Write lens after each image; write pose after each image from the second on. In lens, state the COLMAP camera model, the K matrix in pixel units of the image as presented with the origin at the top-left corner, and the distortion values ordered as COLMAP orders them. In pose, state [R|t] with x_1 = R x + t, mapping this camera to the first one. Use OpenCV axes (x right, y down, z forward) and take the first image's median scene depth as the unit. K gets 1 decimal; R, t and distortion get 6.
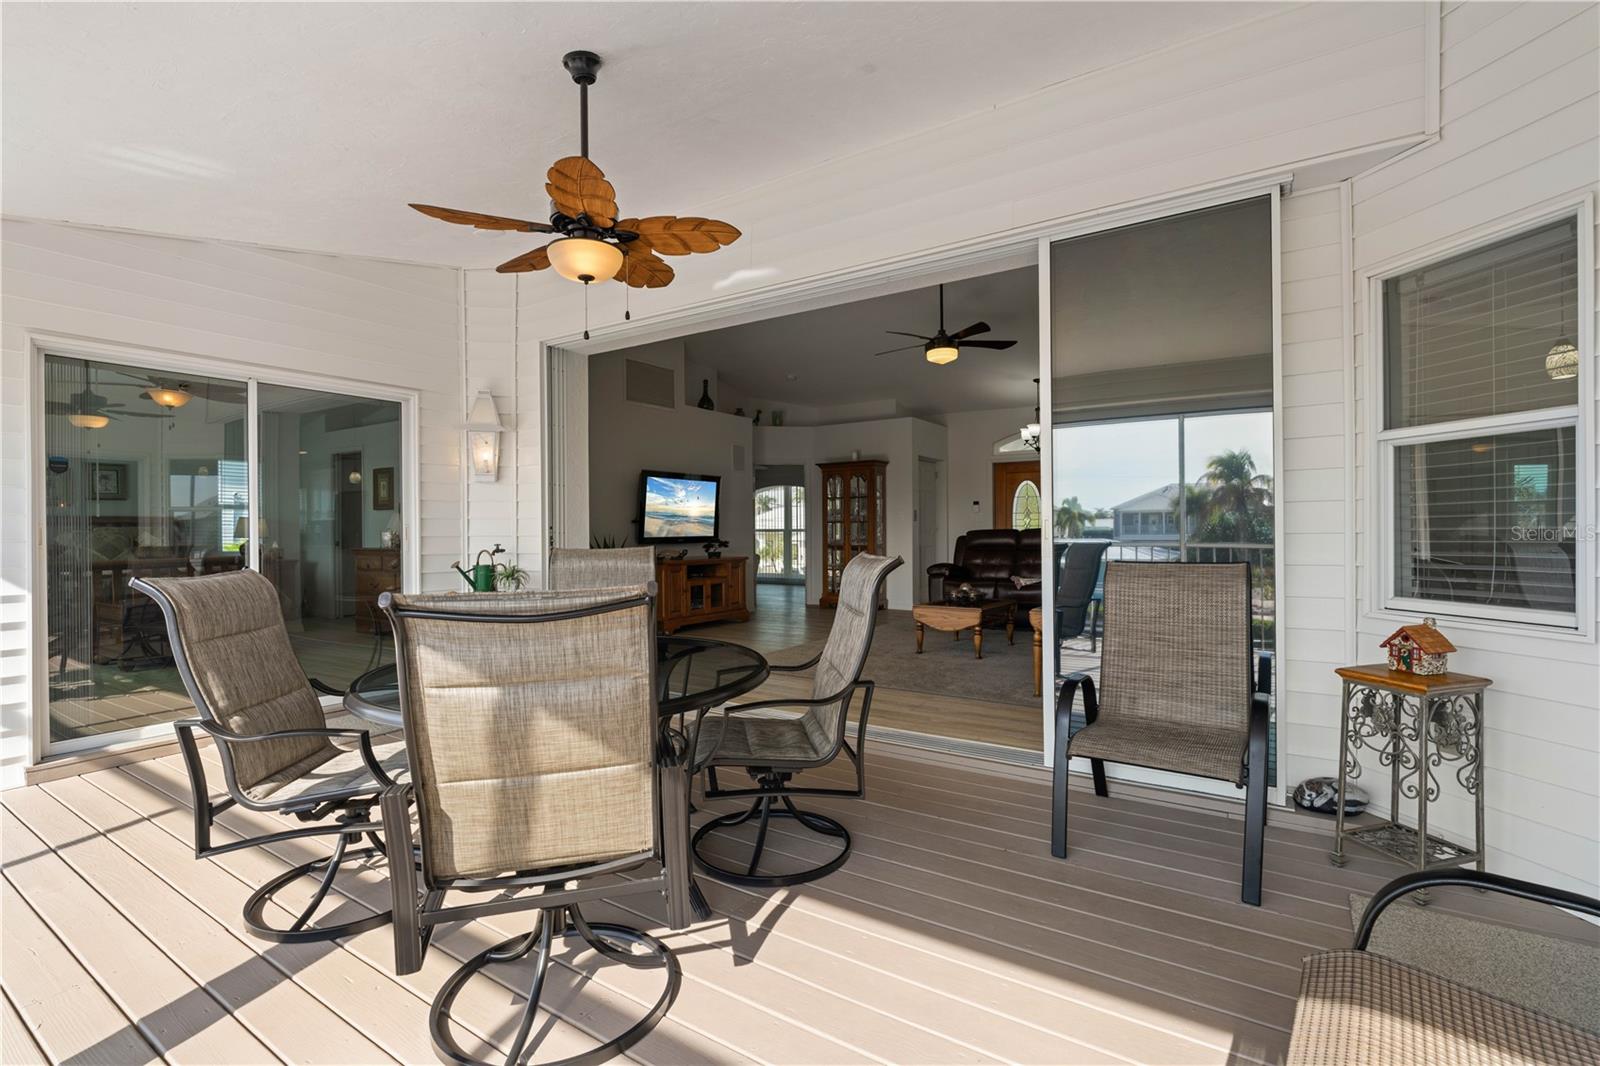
lens RADIAL K [[734.9, 0, 799.1], [0, 734.9, 525.5], [0, 0, 1]] dist [0.000794, 0.000023]
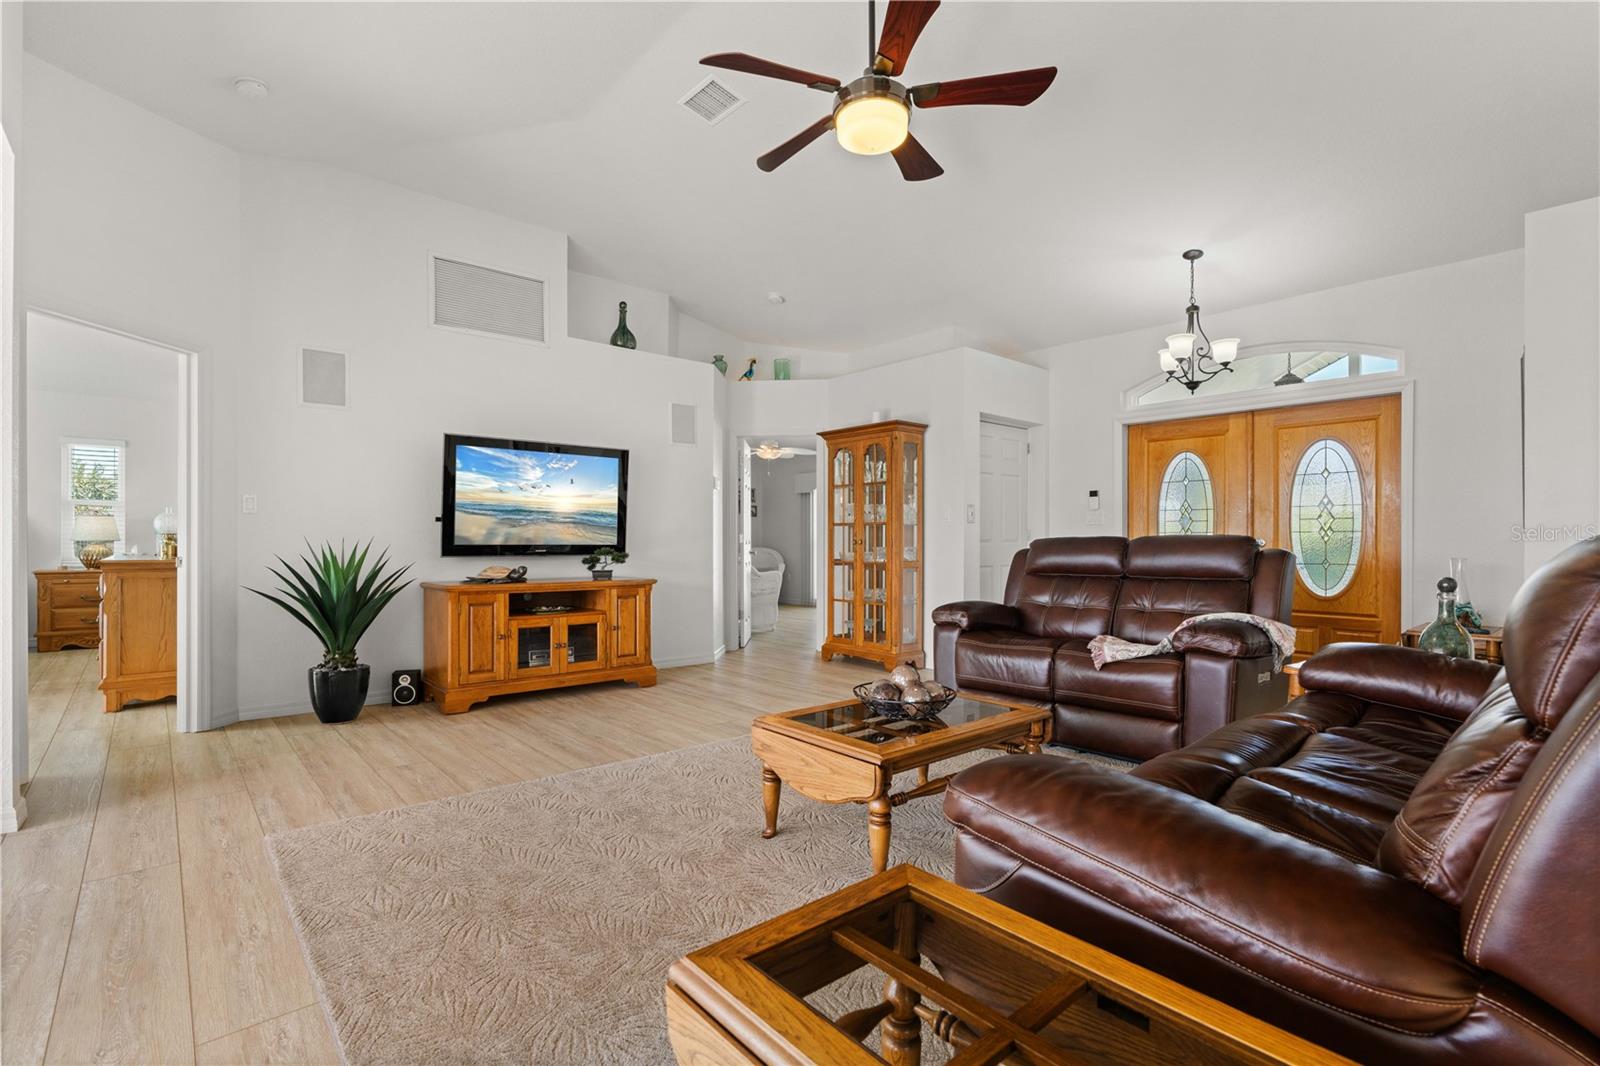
lens RADIAL K [[747.4, 0, 800.0], [0, 747.4, 533.0], [0, 0, 1]] dist [0.000853, 0.000122]
pose [[0.963557, 0.005886, -0.267439, 0.220911], [-0.007189, 0.999967, -0.003896, 0.006183], [0.267407, 0.005676, 0.963567, 0.456862]]
